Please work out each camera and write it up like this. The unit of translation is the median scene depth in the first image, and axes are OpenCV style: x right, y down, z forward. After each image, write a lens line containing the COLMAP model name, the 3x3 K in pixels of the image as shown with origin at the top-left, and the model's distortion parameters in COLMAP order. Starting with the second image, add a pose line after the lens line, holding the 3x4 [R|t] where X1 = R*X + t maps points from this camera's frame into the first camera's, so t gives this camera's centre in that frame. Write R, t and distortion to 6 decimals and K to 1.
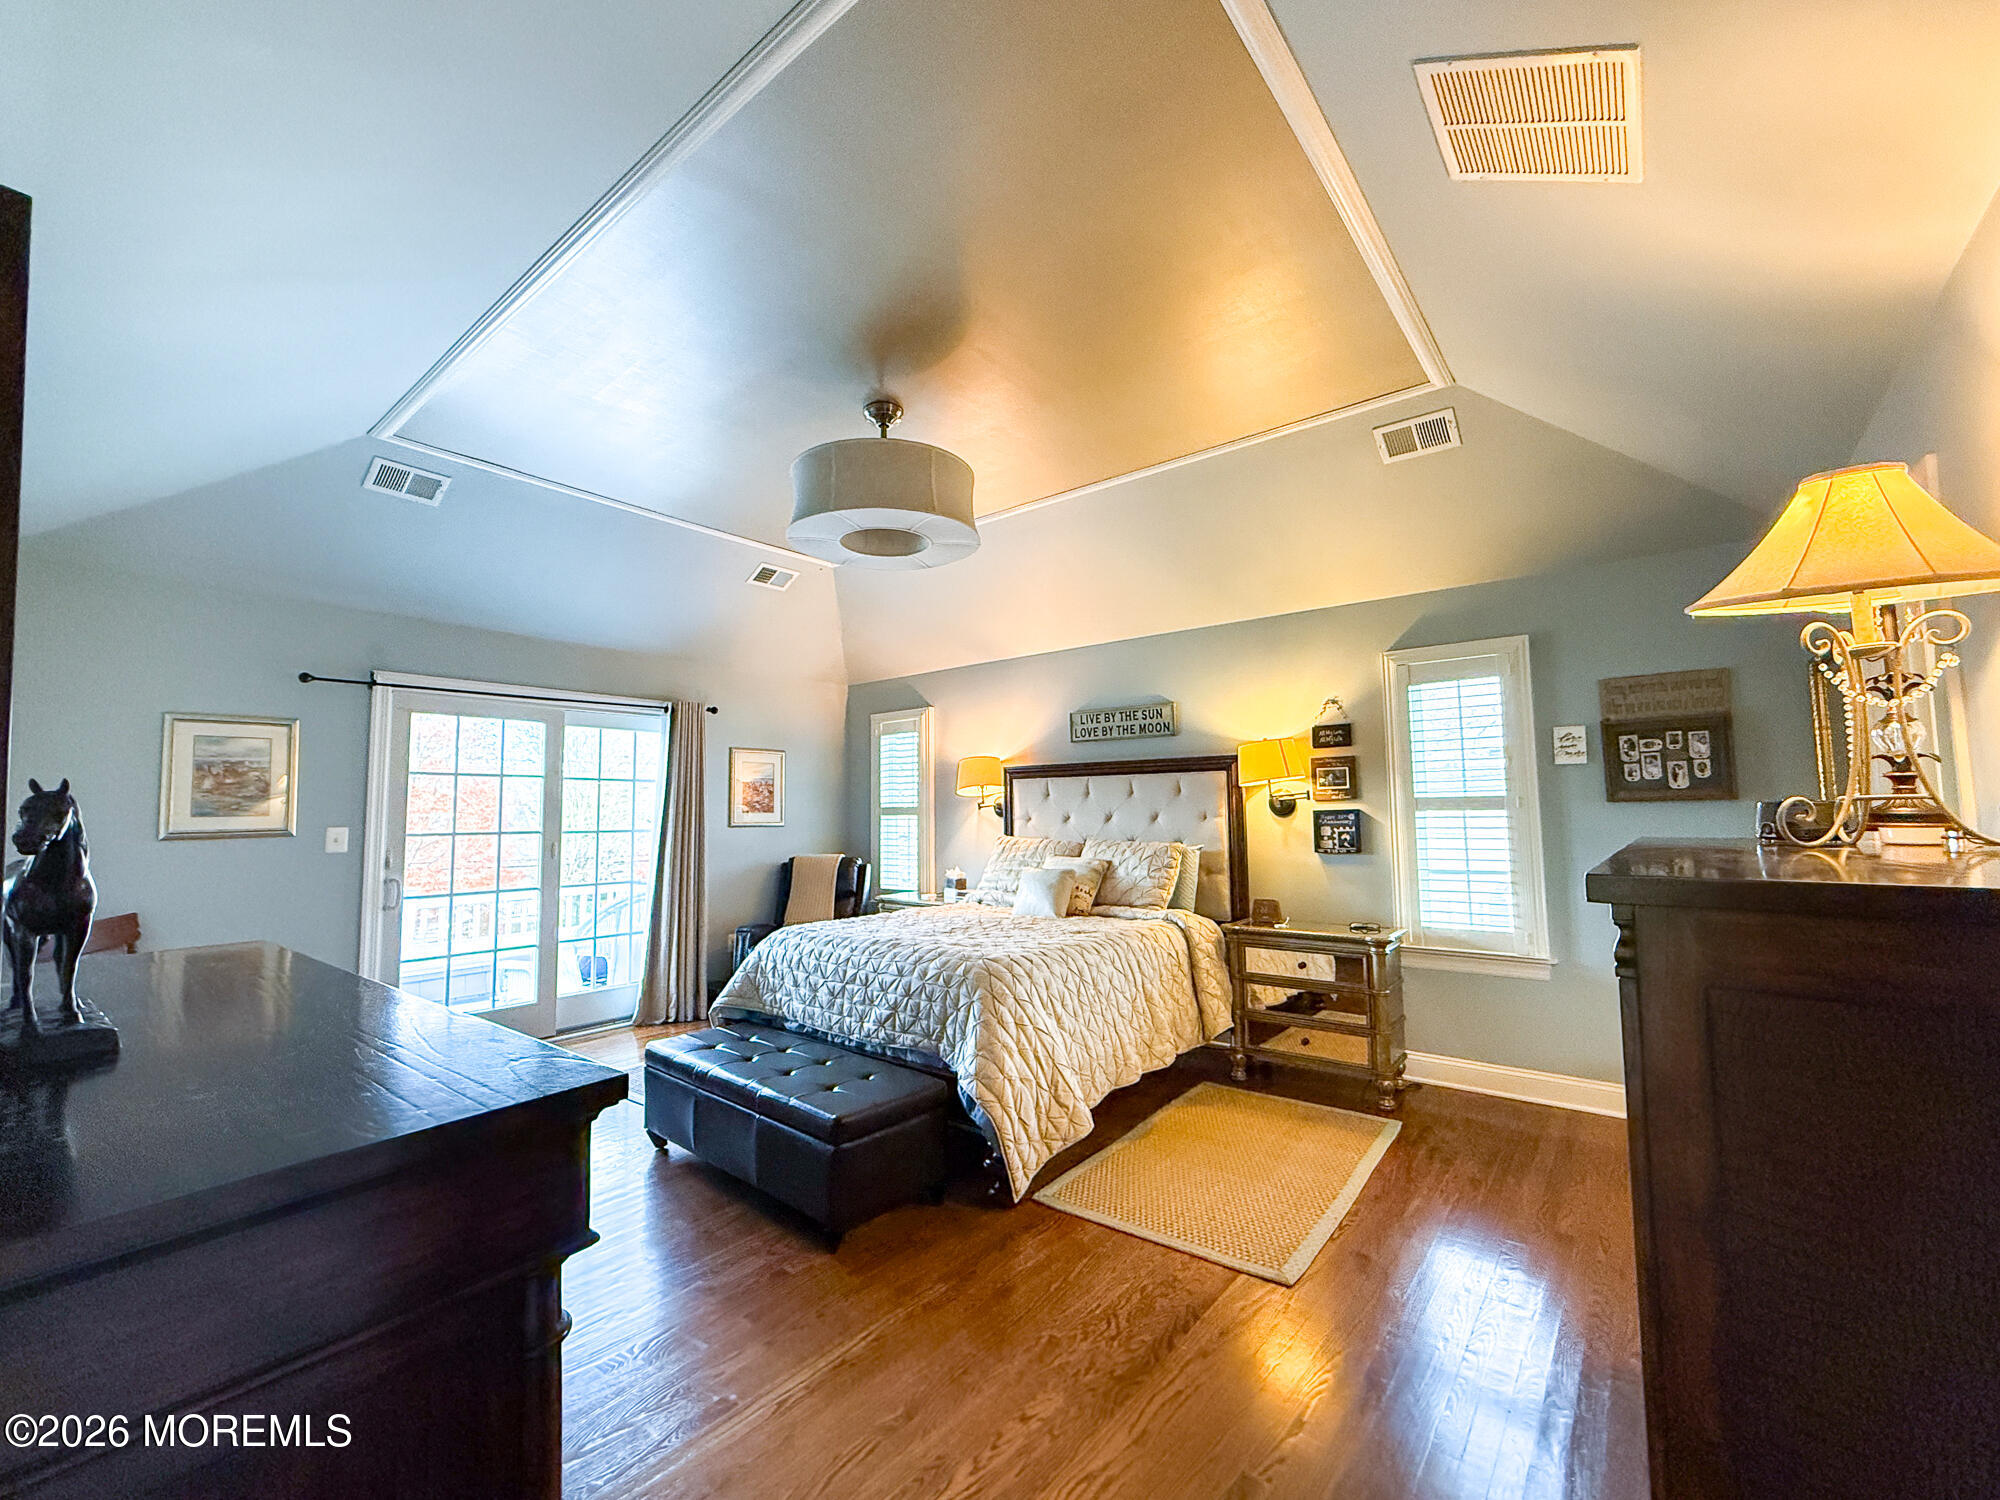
lens RADIAL K [[824.8, 0, 1000.0], [0, 824.8, 750.0], [0, 0, 1]] dist [0.000438, -0.000005]
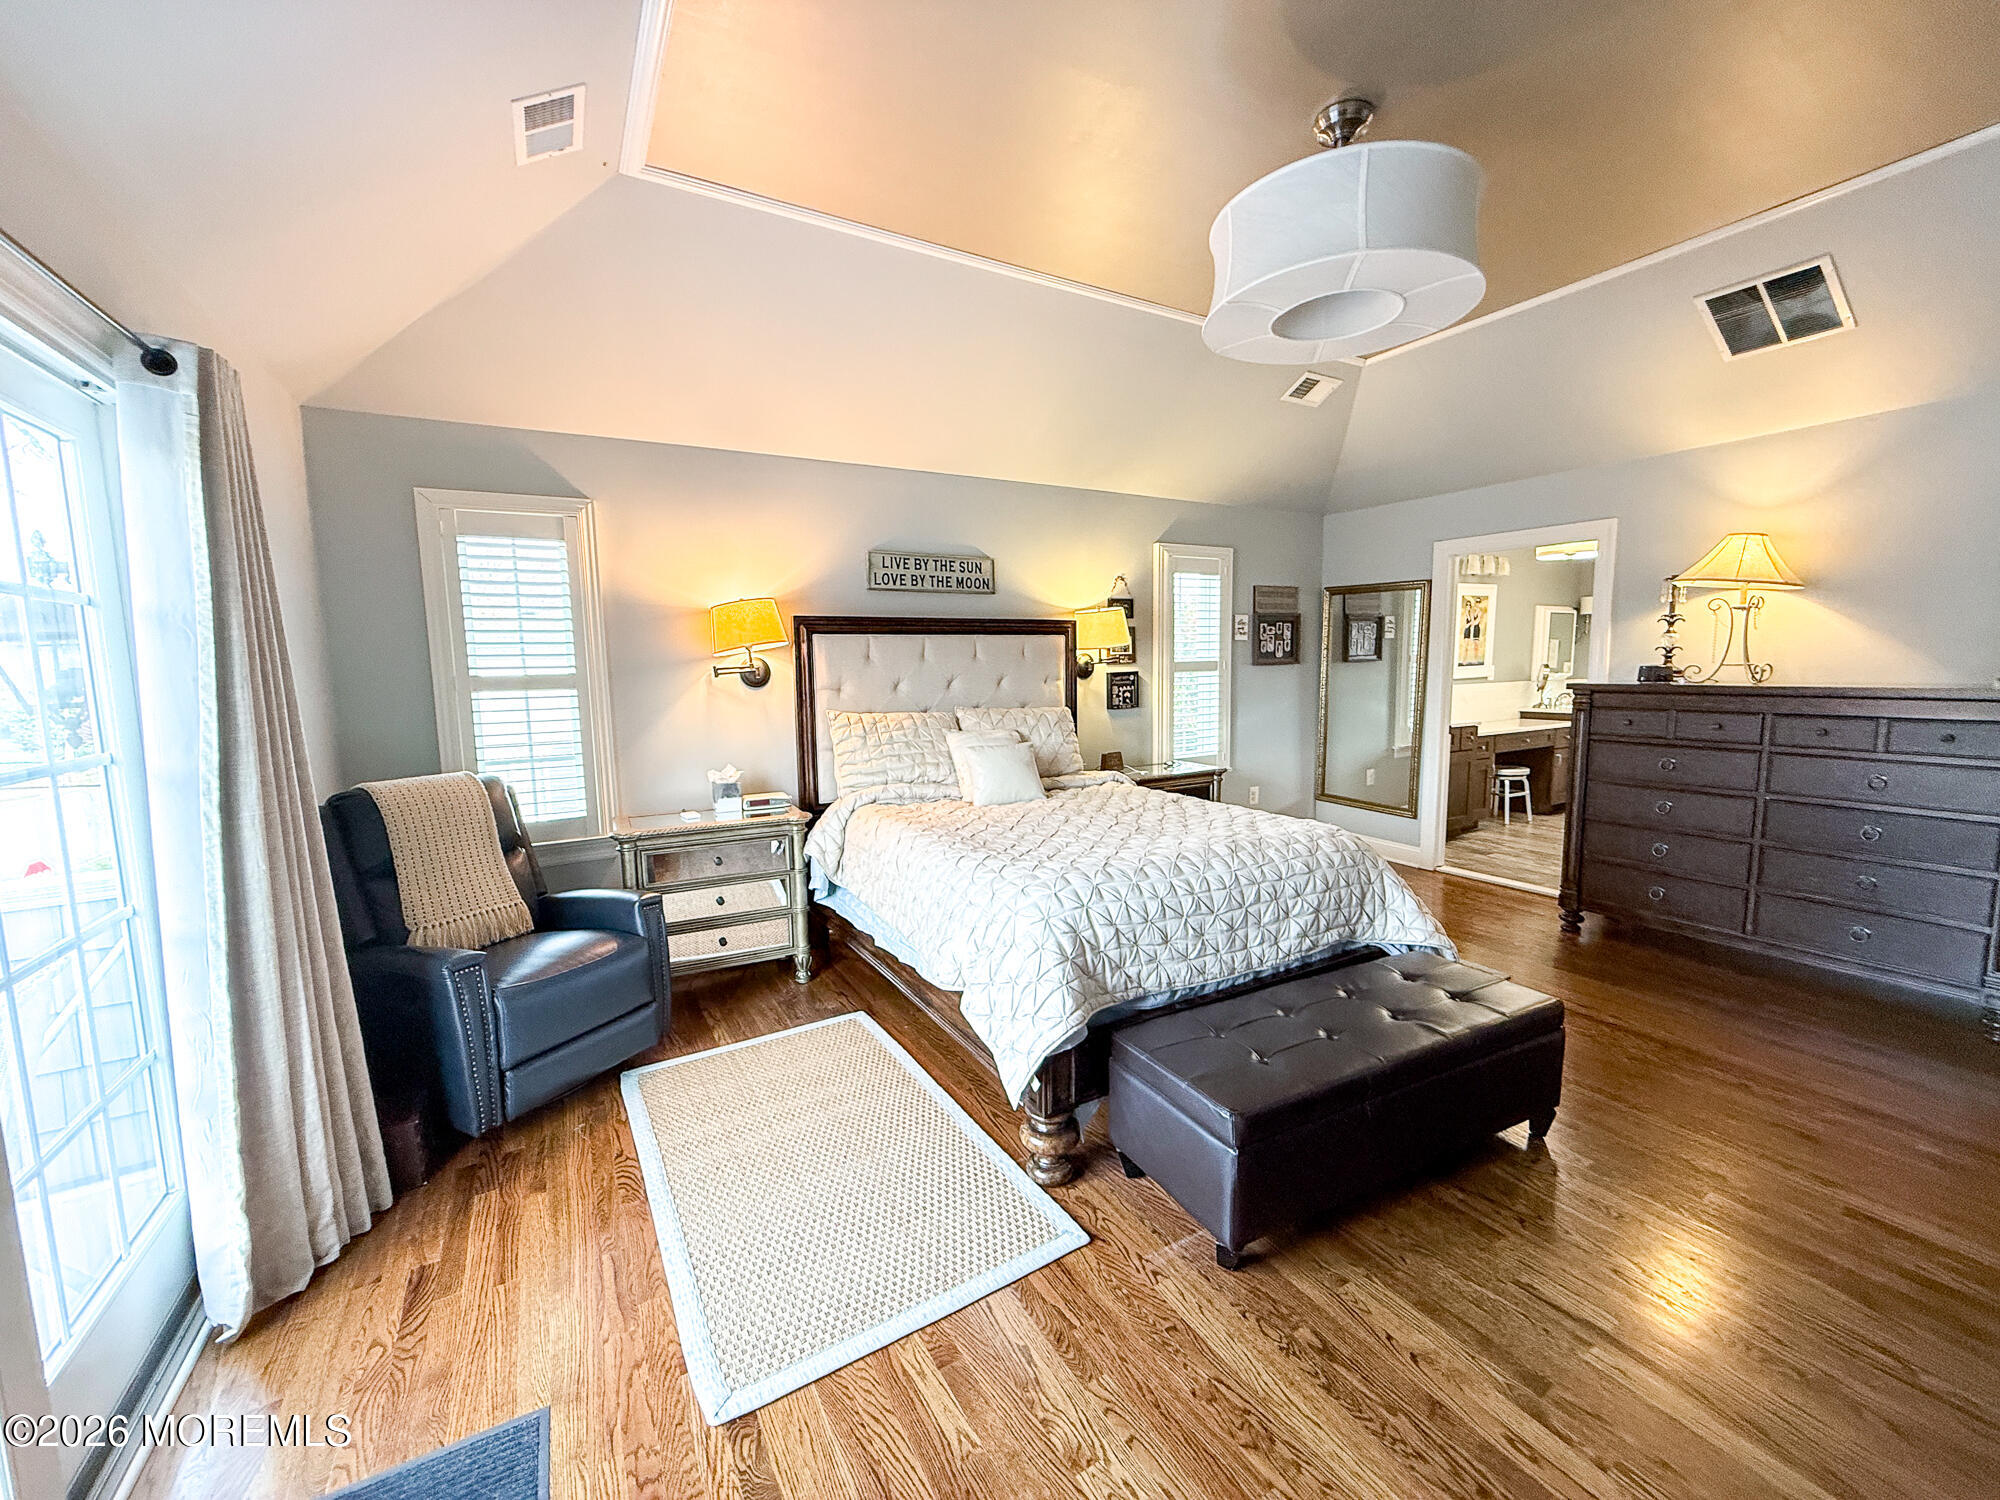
lens RADIAL K [[795.5, 0, 989.5], [0, 795.5, 749.5], [0, 0, 1]] dist [0.000635, 0.000019]
pose [[0.371485, -0.098740, 0.923174, -0.734127], [-0.057621, 0.989960, 0.129070, 0.046529], [-0.926649, -0.101142, 0.362065, 0.761162]]
